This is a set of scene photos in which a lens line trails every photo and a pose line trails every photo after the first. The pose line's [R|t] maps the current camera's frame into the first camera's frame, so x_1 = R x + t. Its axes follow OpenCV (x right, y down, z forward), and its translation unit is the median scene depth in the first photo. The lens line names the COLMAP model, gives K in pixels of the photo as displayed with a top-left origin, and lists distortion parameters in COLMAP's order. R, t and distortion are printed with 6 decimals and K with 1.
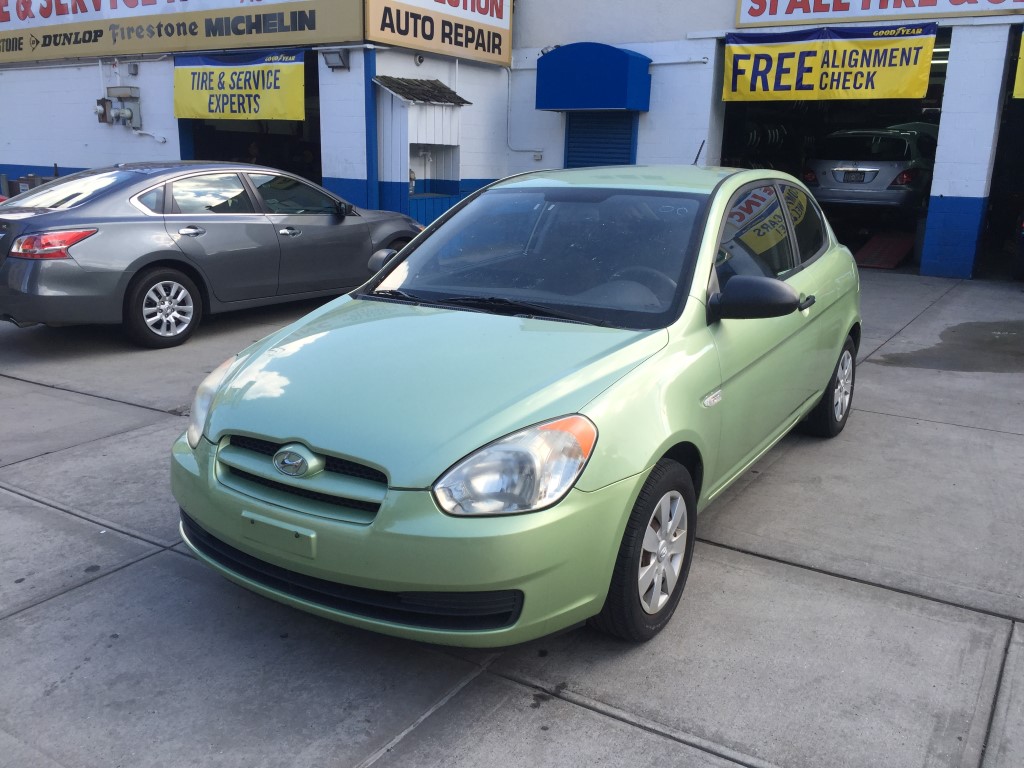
lens RADIAL K [[876.4, 0, 542.3], [0, 876.4, 386.7], [0, 0, 1]] dist [0.072595, -0.107402]
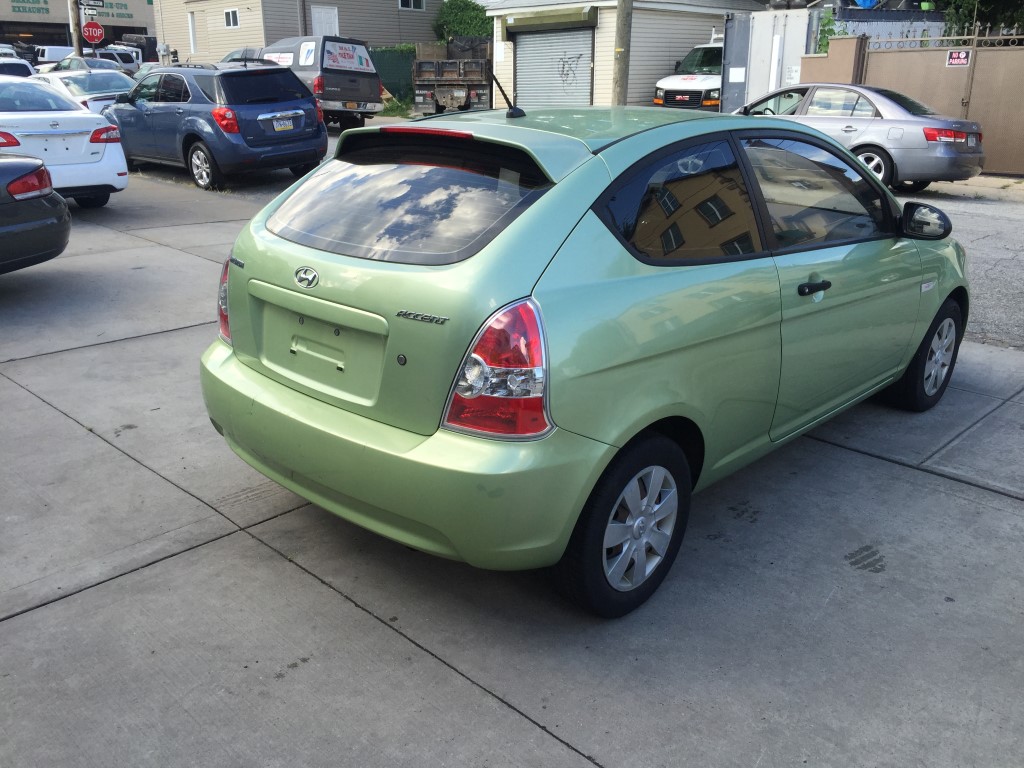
lens RADIAL K [[856.2, 0, 512.0], [0, 856.2, 384.0], [0, 0, 1]] dist [0.081020, -0.101500]
pose [[-0.974227, -0.090610, 0.206572, 0.038150], [0.038953, 0.834437, 0.549726, -0.581200], [-0.222182, 0.543604, -0.809401, 2.176409]]
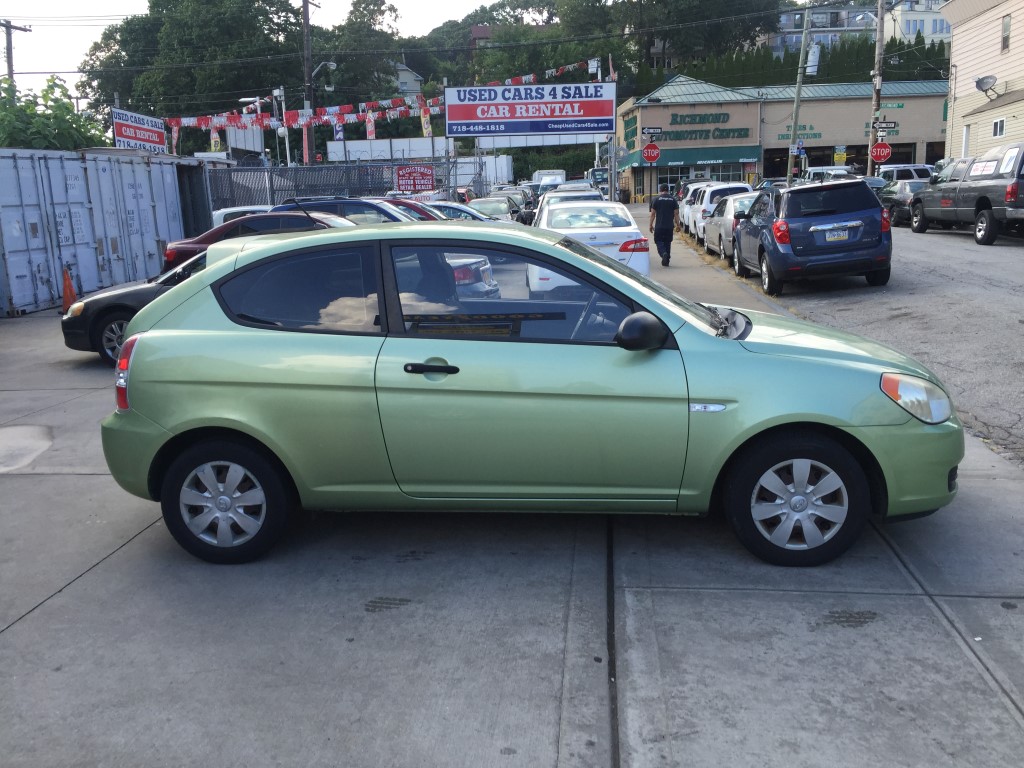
lens RADIAL K [[856.2, 0, 512.0], [0, 856.2, 384.0], [0, 0, 1]] dist [0.081020, -0.101500]
pose [[-0.431975, -0.176296, 0.884487, -1.021651], [0.252312, 0.917926, 0.306187, -0.443611], [-0.865873, 0.355432, -0.352040, 1.630948]]
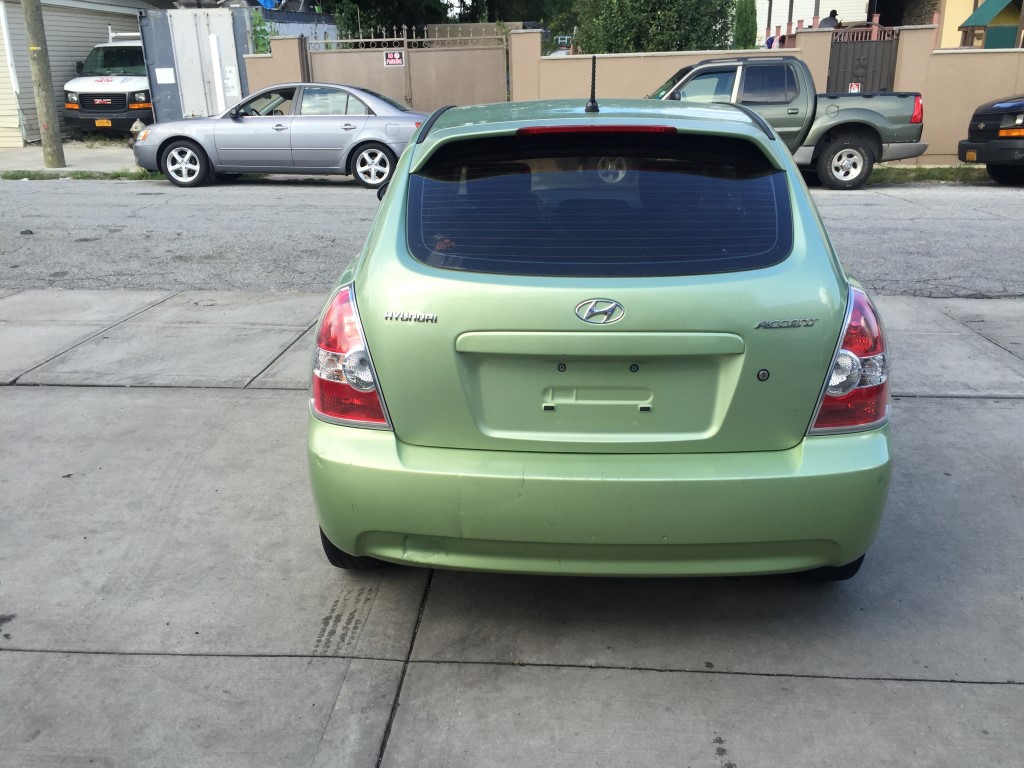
lens RADIAL K [[870.1, 0, 484.8], [0, 870.1, 386.8], [0, 0, 1]] dist [0.119297, -0.200372]
pose [[-0.896227, 0.149906, -0.417500, 0.688086], [-0.102897, 0.845246, 0.524377, -0.536021], [0.431497, 0.512920, -0.742107, 2.032553]]
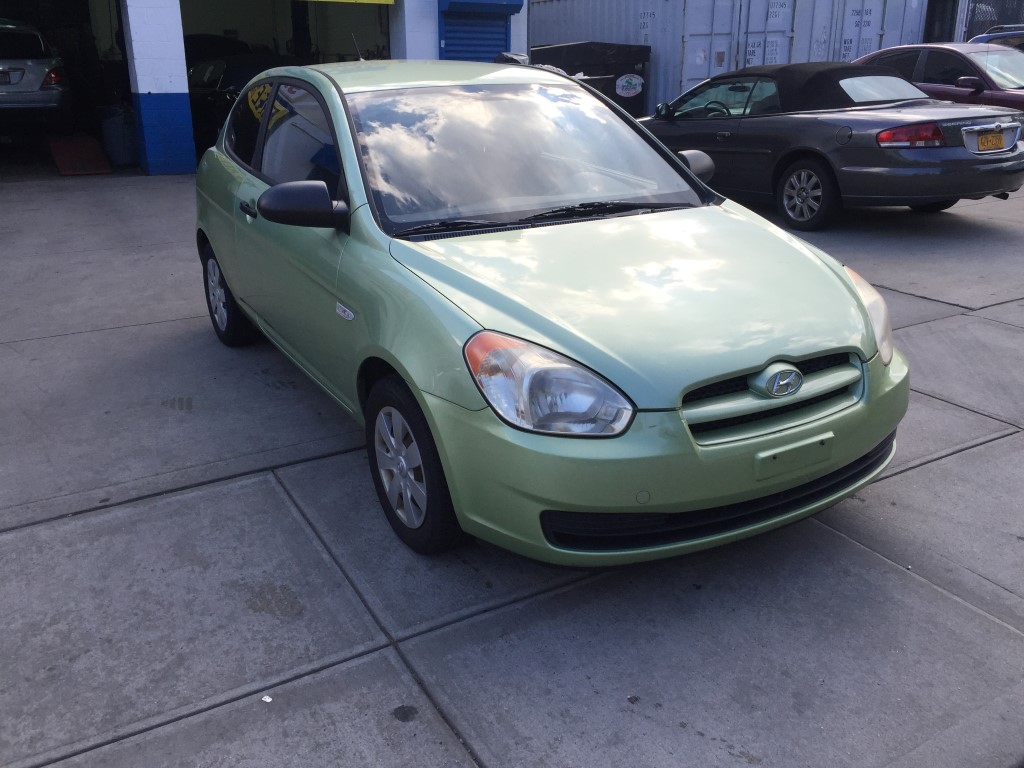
lens RADIAL K [[854.7, 0, 512.0], [0, 854.7, 384.0], [0, 0, 1]] dist [0.083228, -0.126534]
pose [[0.475695, -0.324876, 0.817417, -0.845181], [0.232967, 0.942641, 0.239070, -0.144618], [-0.848199, 0.076706, 0.524094, 0.541660]]
